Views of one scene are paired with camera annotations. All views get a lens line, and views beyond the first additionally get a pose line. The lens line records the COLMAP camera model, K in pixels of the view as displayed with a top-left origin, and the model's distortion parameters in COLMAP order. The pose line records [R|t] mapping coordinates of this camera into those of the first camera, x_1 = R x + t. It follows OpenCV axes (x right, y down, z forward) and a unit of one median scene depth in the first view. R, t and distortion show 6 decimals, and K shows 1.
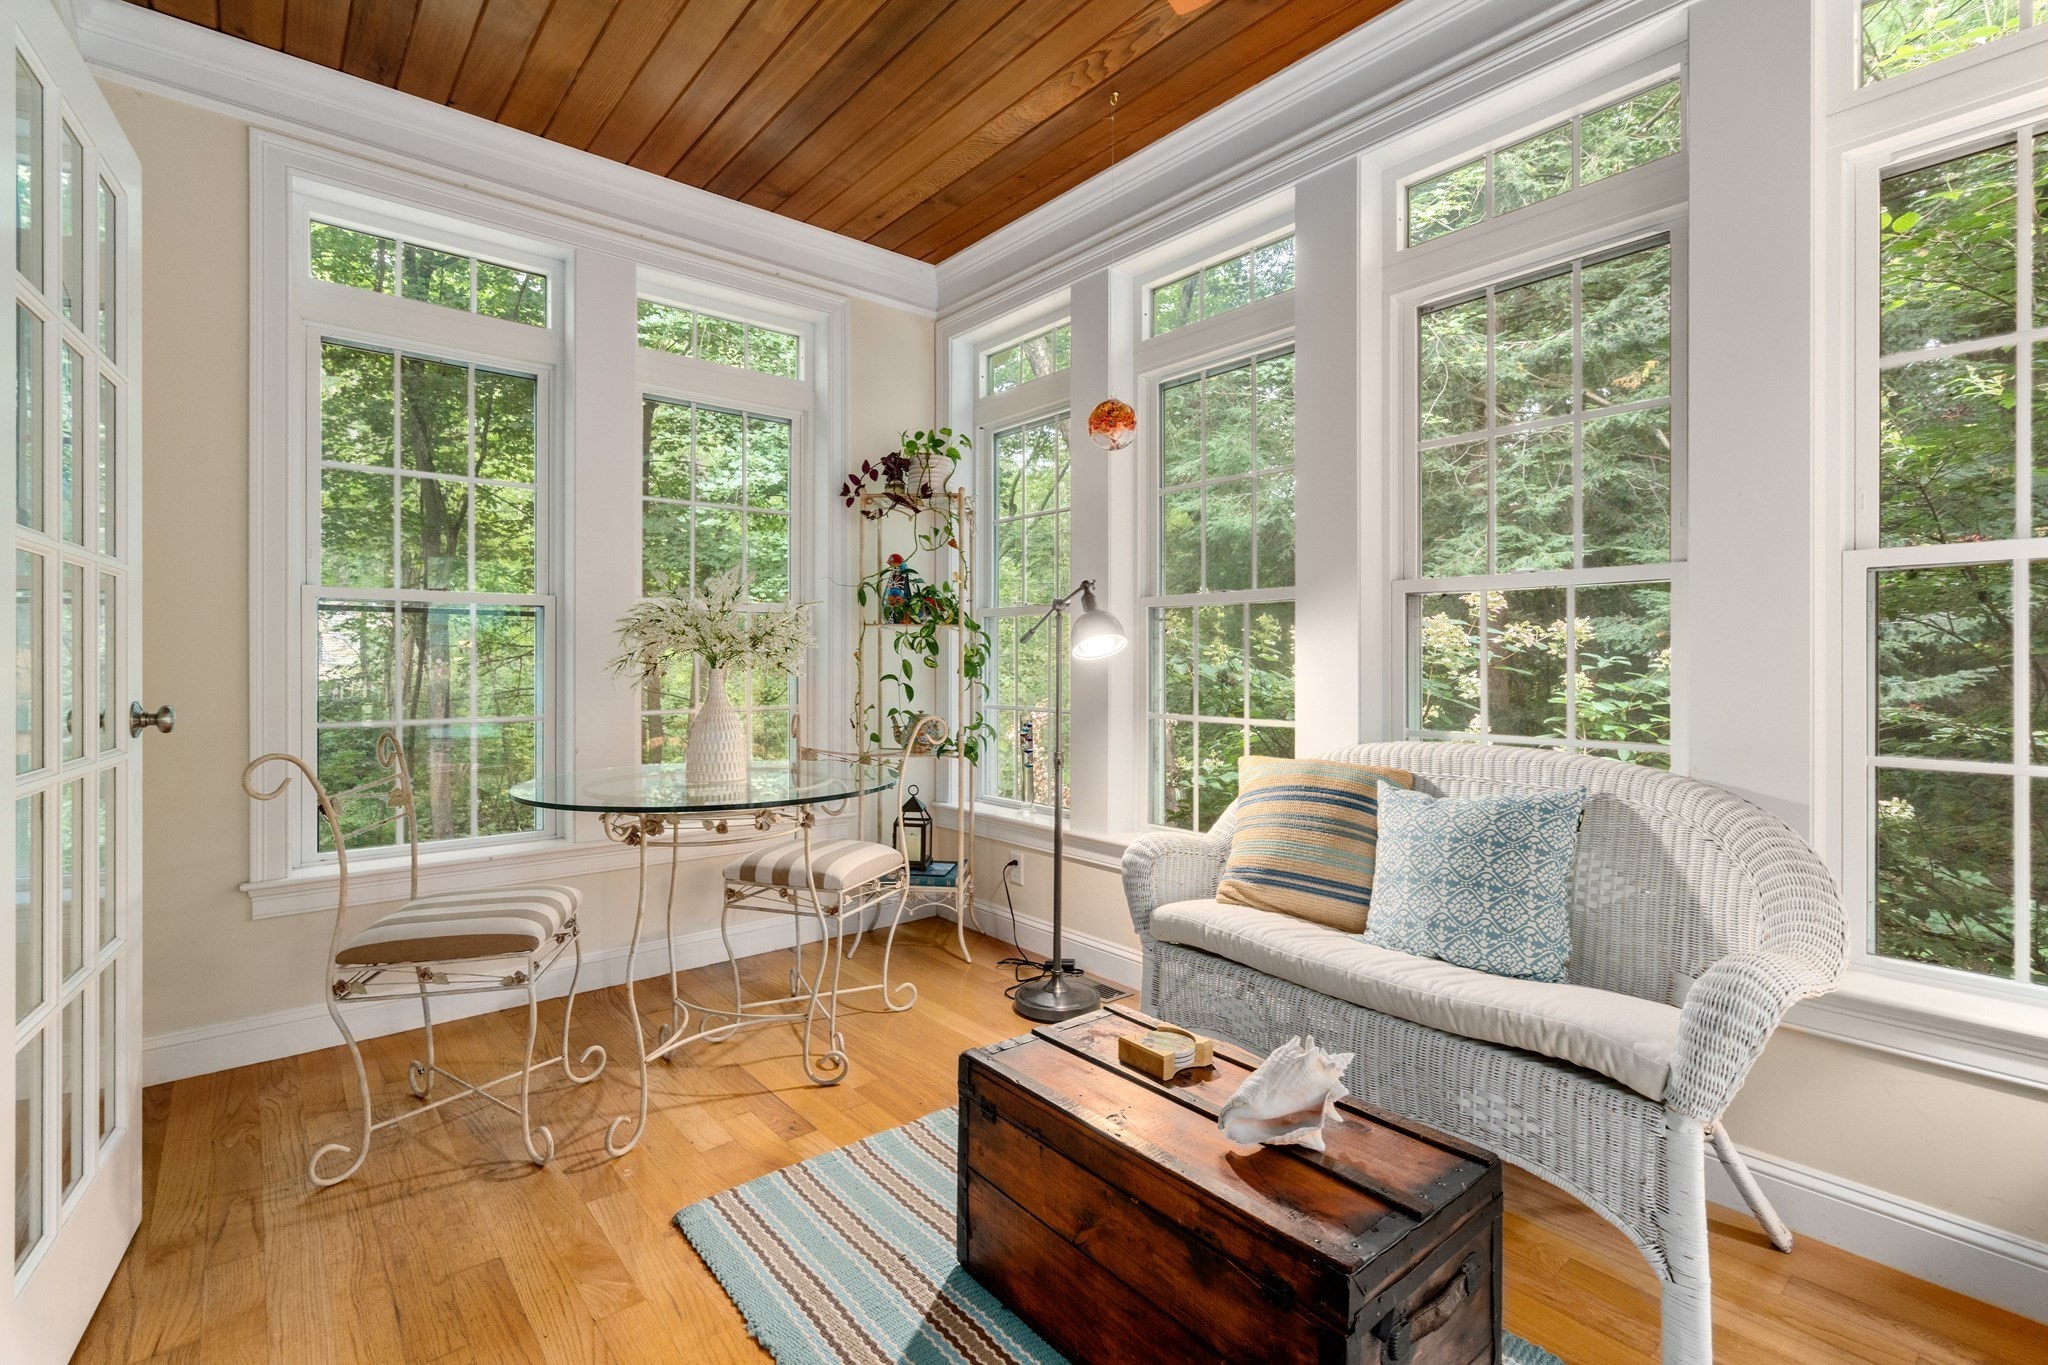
lens RADIAL K [[926.4, 0, 1025.5], [0, 926.4, 664.1], [0, 0, 1]] dist [-0.002328, 0.001166]
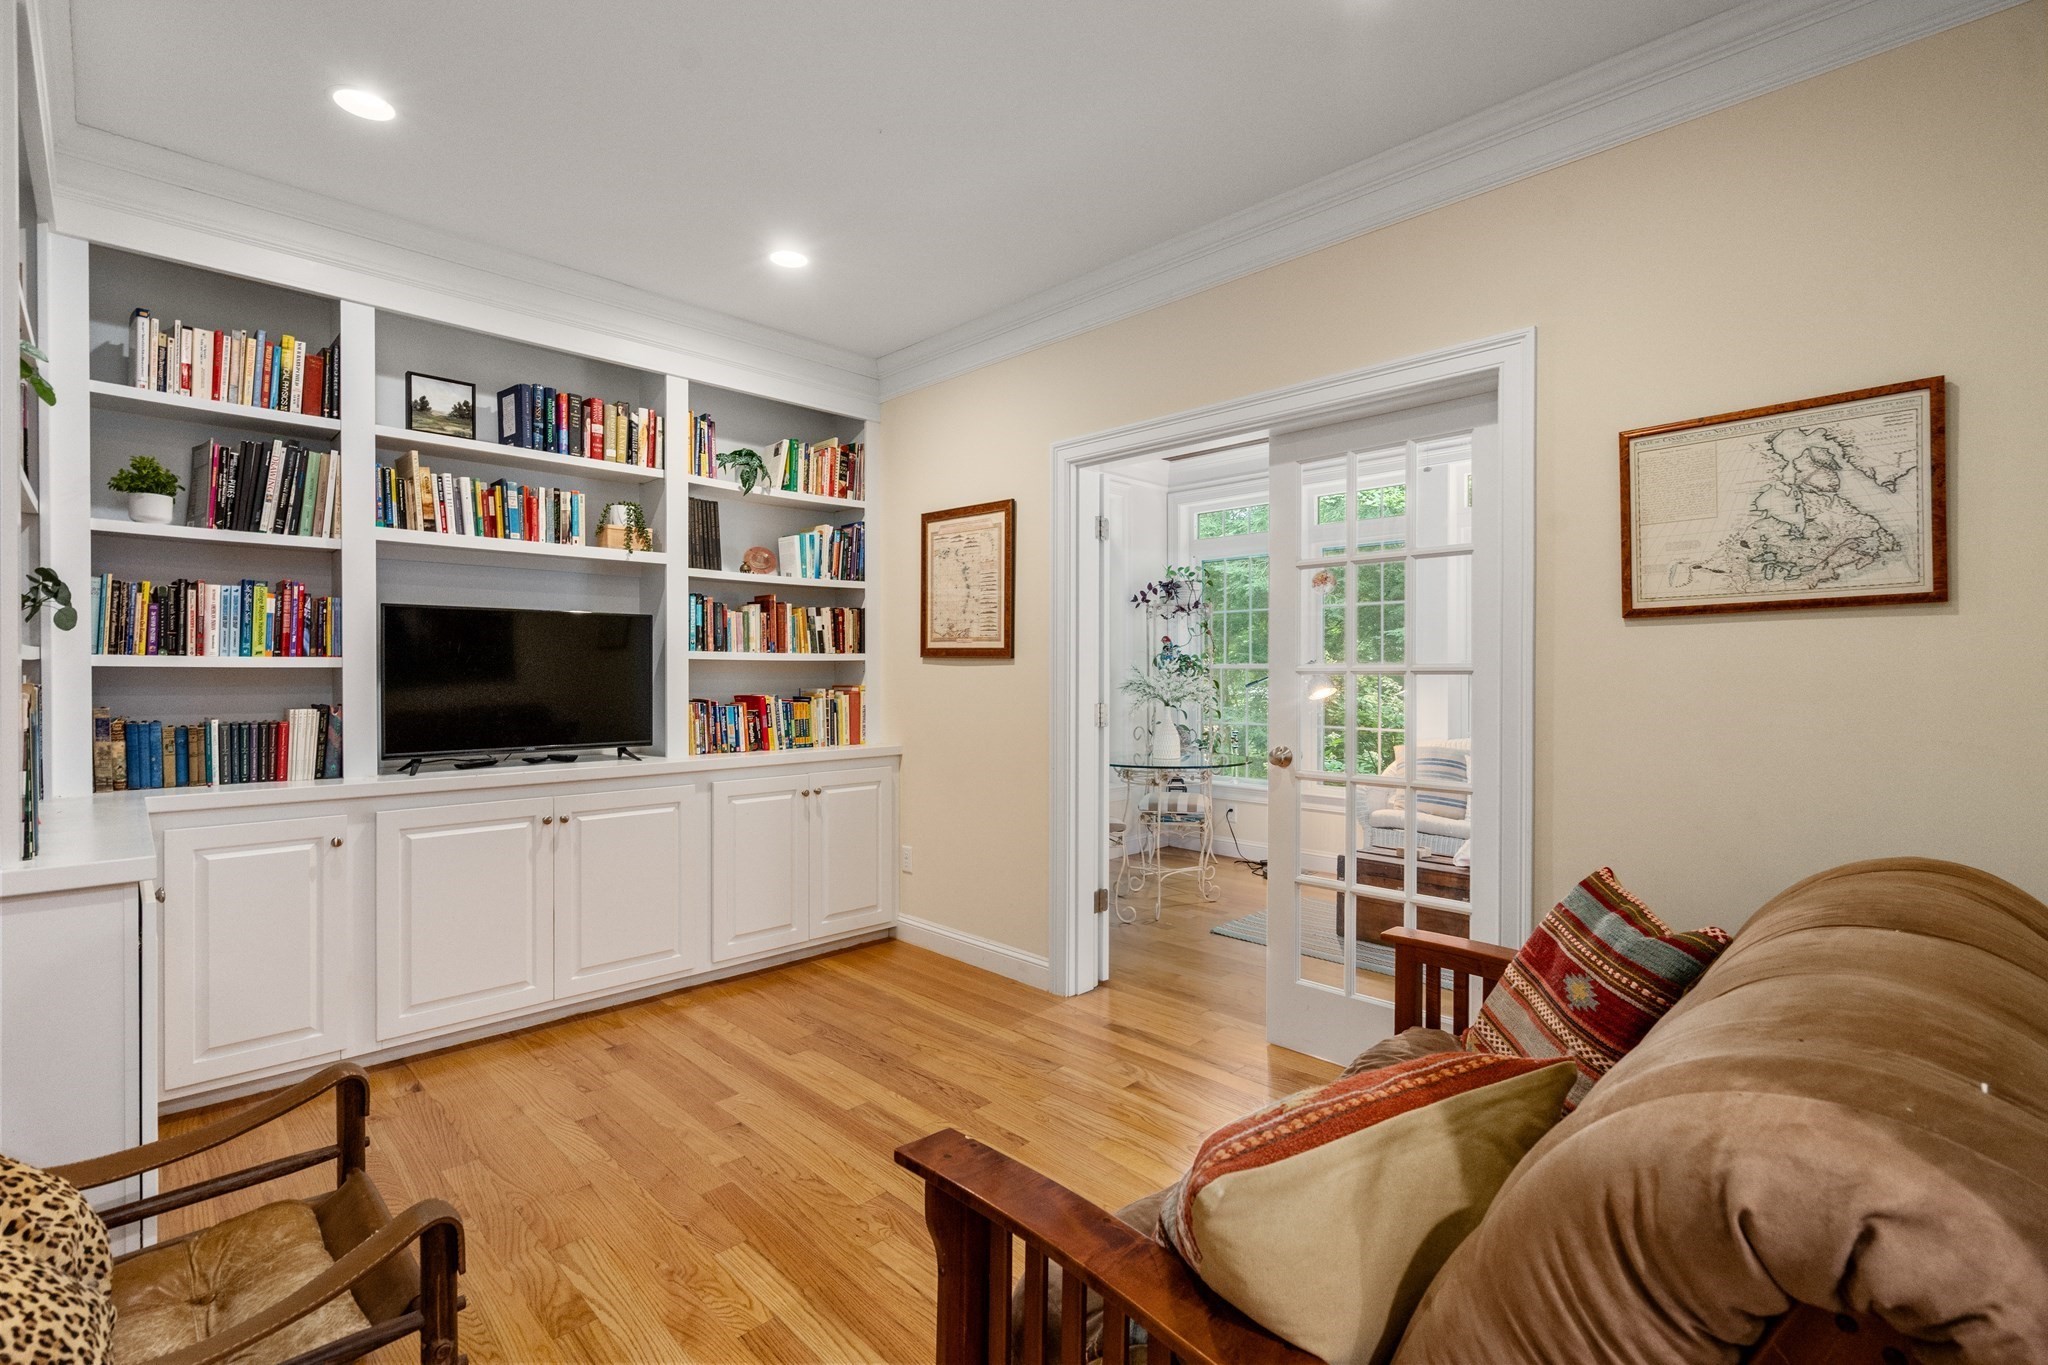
lens RADIAL K [[926.4, 0, 1015.4], [0, 926.4, 673.1], [0, 0, 1]] dist [-0.002328, 0.001166]
pose [[0.996812, -0.008586, 0.079329, -0.570454], [0.009361, 0.999912, -0.009404, -0.033902], [-0.079241, 0.010117, 0.996804, -0.741256]]
